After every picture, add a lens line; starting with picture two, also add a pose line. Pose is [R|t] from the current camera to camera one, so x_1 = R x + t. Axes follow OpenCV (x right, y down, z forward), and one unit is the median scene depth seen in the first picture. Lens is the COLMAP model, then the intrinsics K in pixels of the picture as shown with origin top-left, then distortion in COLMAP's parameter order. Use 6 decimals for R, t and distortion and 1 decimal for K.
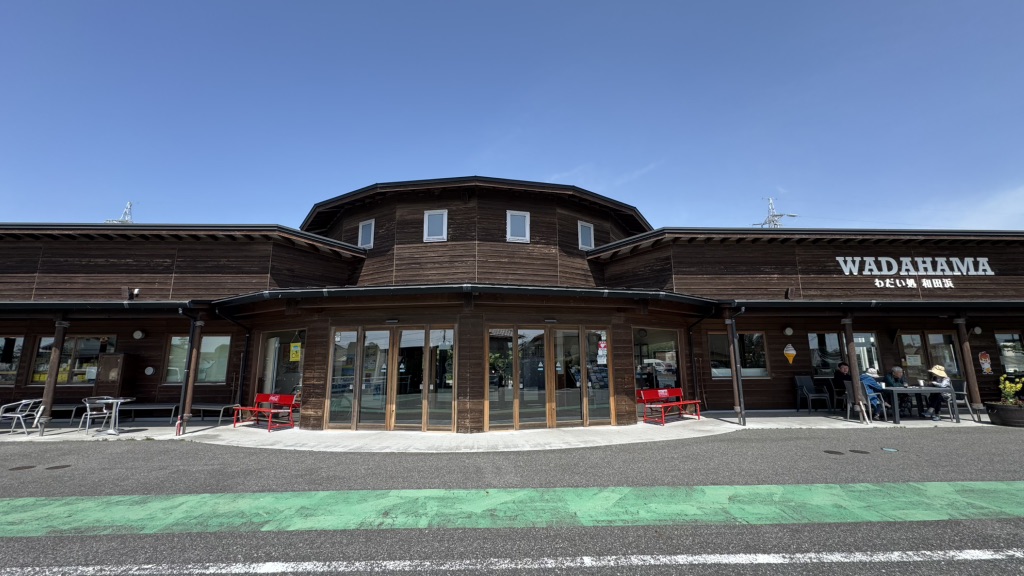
lens RADIAL K [[405.3, 0, 512.0], [0, 405.3, 288.0], [0, 0, 1]] dist [-0.001009, -0.000136]
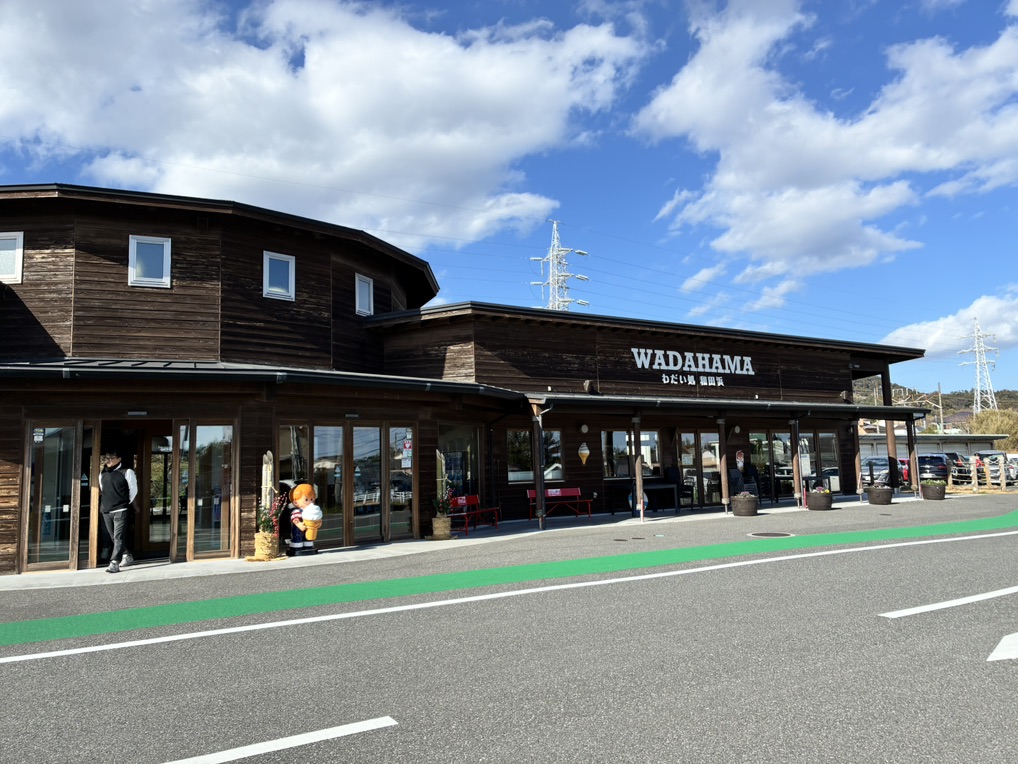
lens RADIAL K [[760.1, 0, 493.5], [0, 760.1, 382.8], [0, 0, 1]] dist [0.075328, -0.096786]
pose [[0.869807, 0.038048, 0.491923, -0.307598], [-0.068806, 0.996634, 0.044575, -0.053728], [-0.488571, -0.072619, 0.869497, -0.340933]]
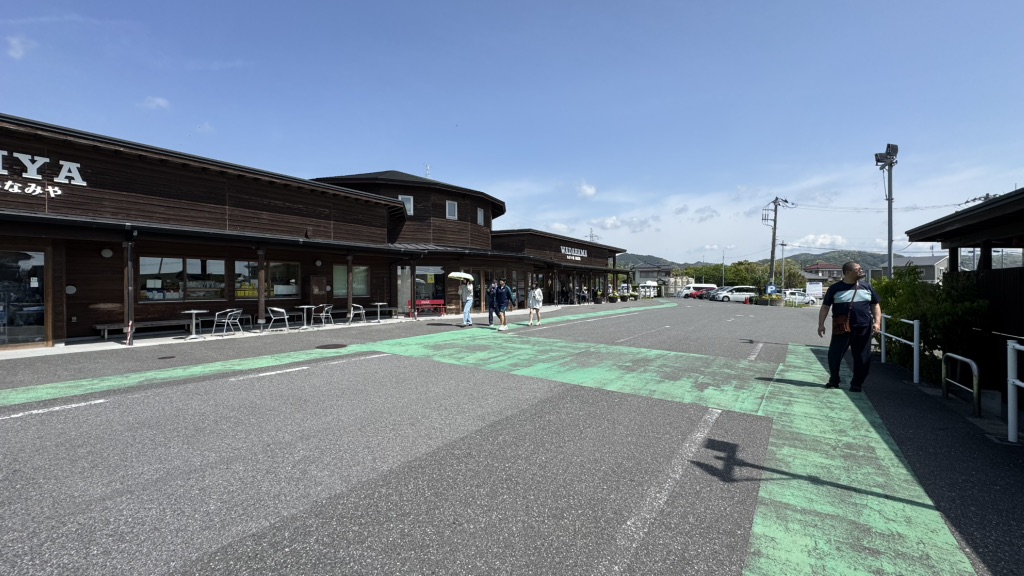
lens RADIAL K [[405.3, 0, 512.0], [0, 405.3, 288.0], [0, 0, 1]] dist [-0.001009, -0.000136]
pose [[0.600009, 0.000997, 0.799993, -1.471055], [-0.135321, 0.985716, 0.100264, -0.029214], [-0.788465, -0.168415, 0.591573, -0.339076]]
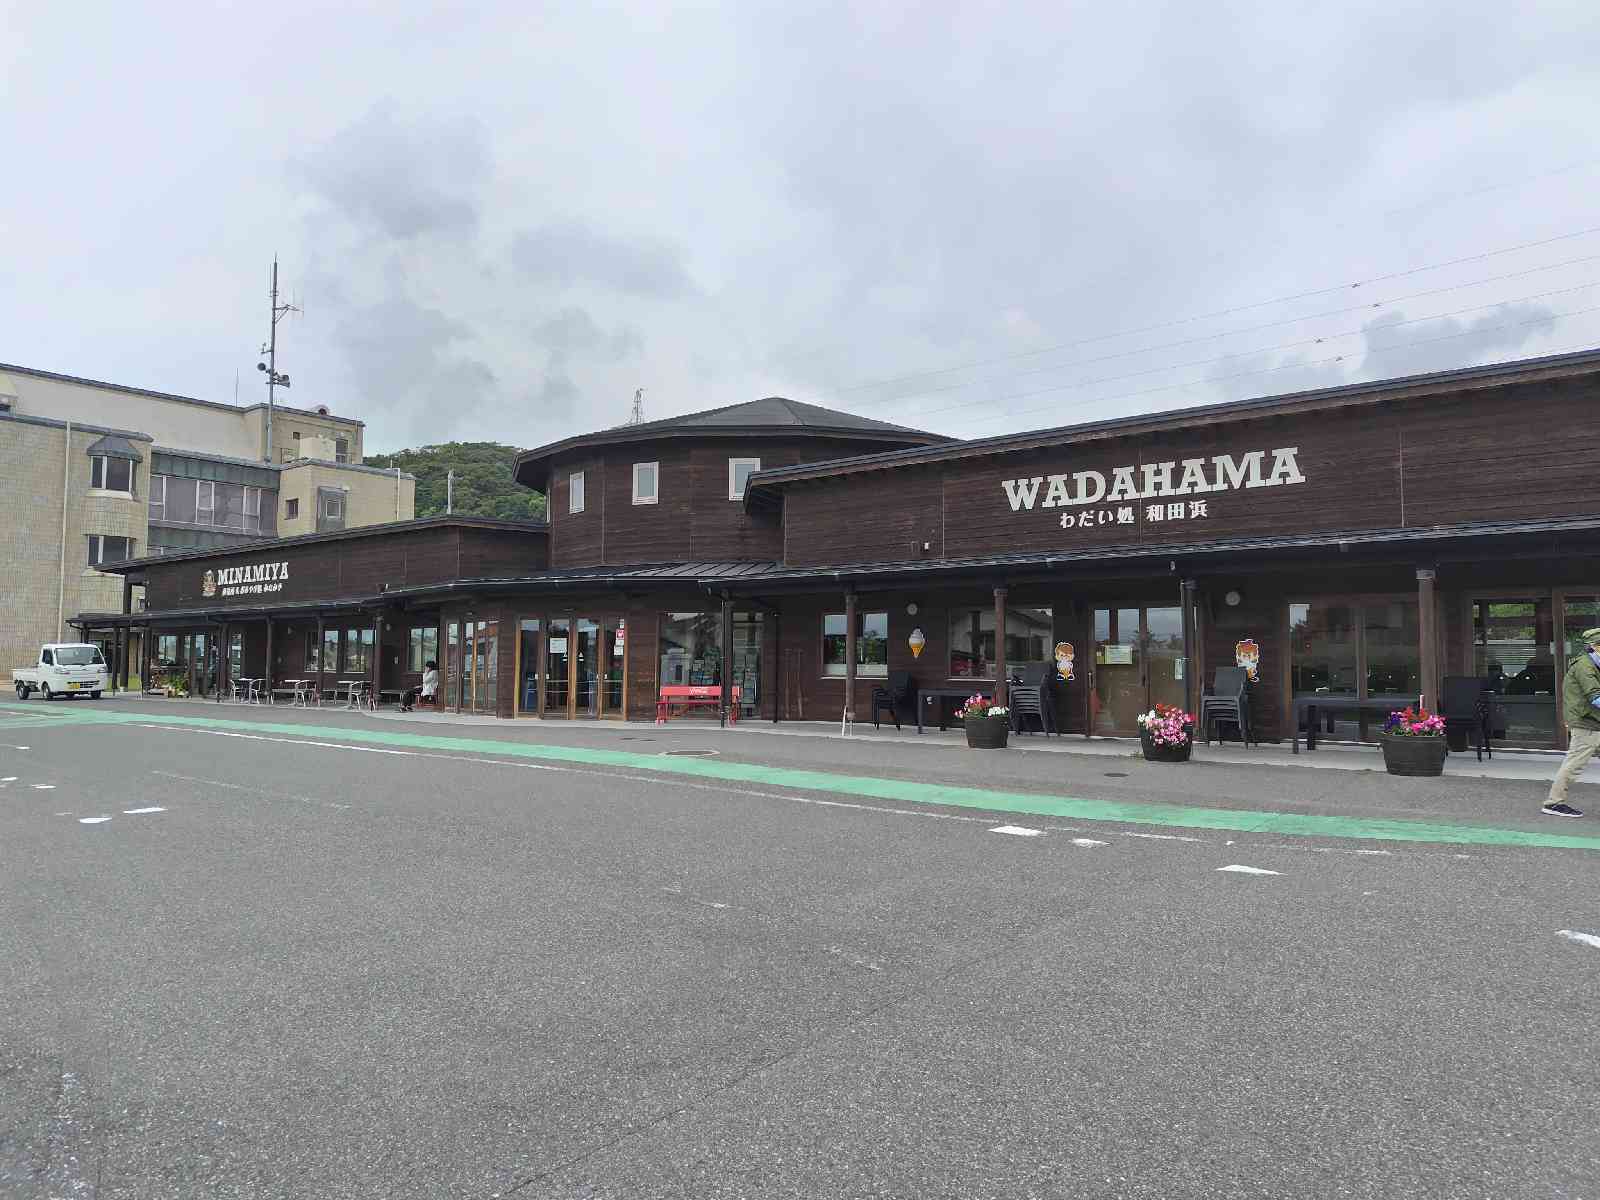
lens RADIAL K [[1124.2, 0, 765.3], [0, 1124.2, 601.7], [0, 0, 1]] dist [0.044819, -0.005134]
pose [[0.728090, -0.027104, -0.684946, 1.672571], [0.106233, 0.991607, 0.073686, -0.060307], [0.677200, -0.126414, 0.724858, -0.441667]]
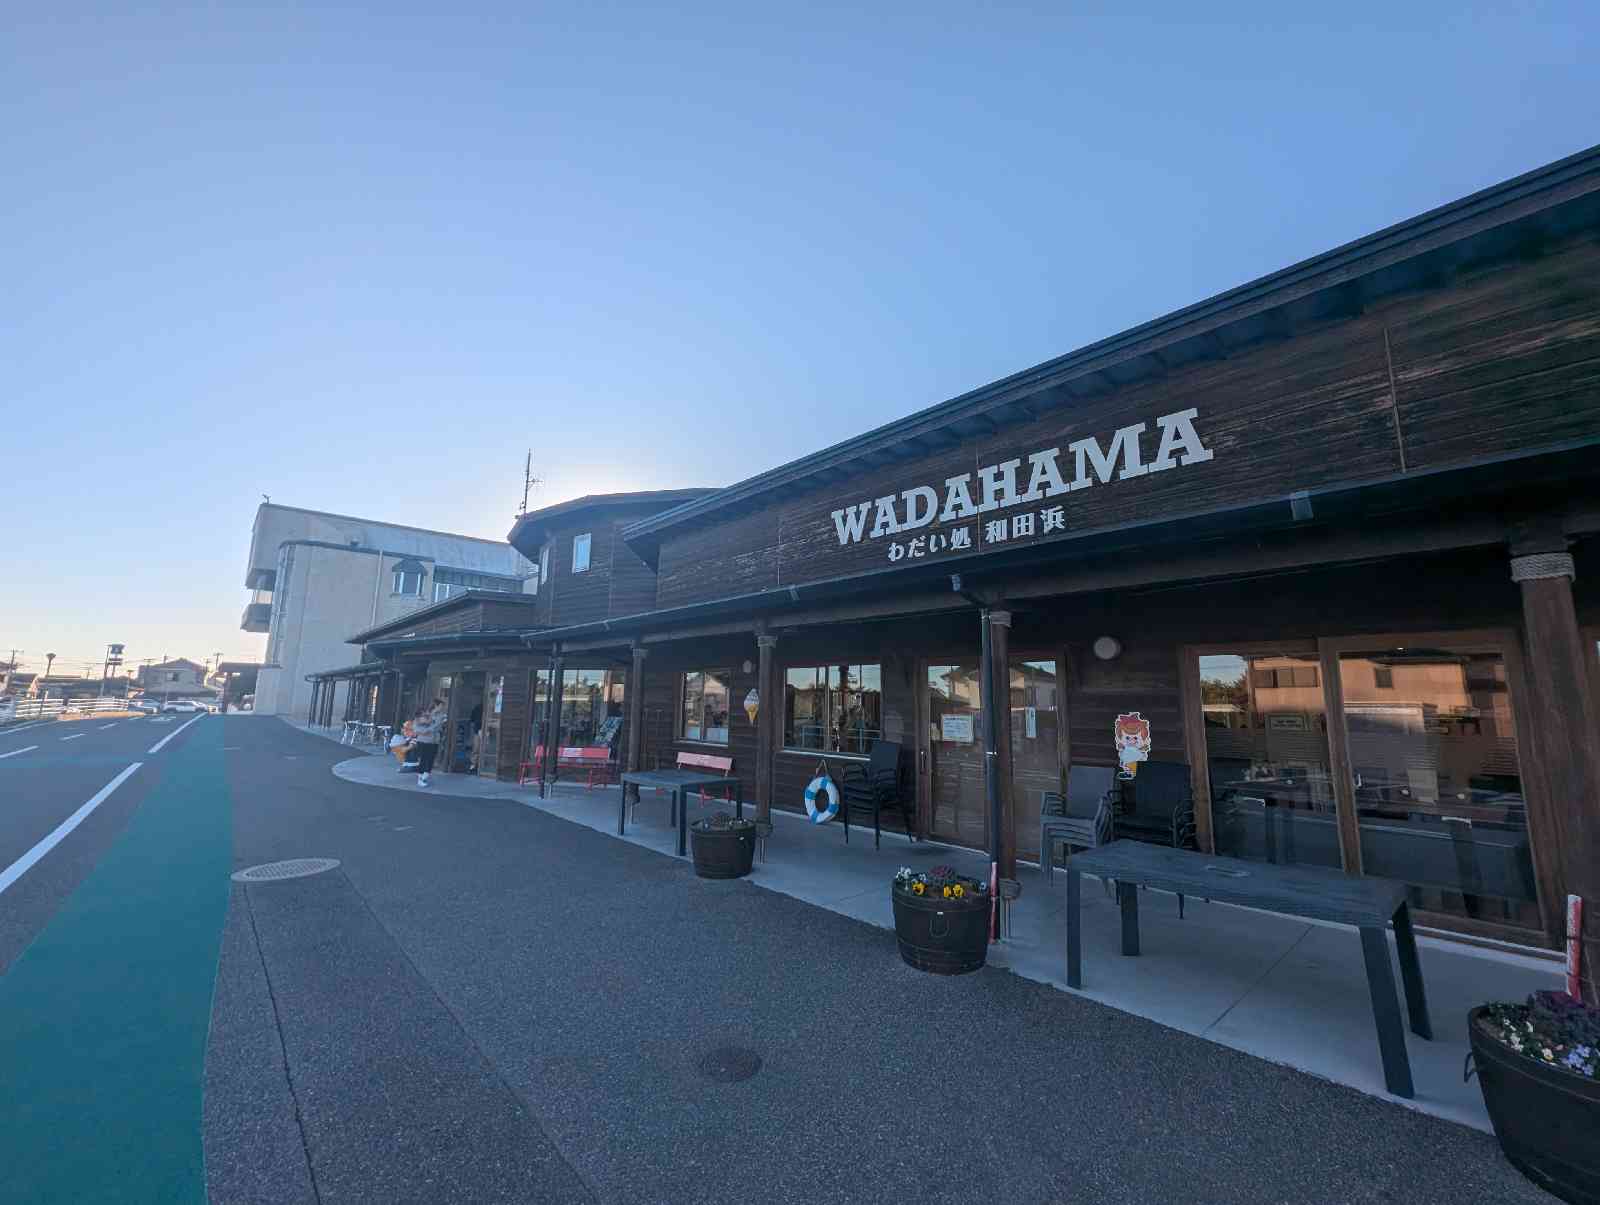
lens RADIAL K [[675.1, 0, 780.3], [0, 675.1, 595.1], [0, 0, 1]] dist [0.014624, -0.000038]
pose [[0.613920, -0.109153, -0.781785, 1.398978], [0.115426, 0.992161, -0.047884, 0.055860], [0.780883, -0.060841, 0.621707, 0.437565]]
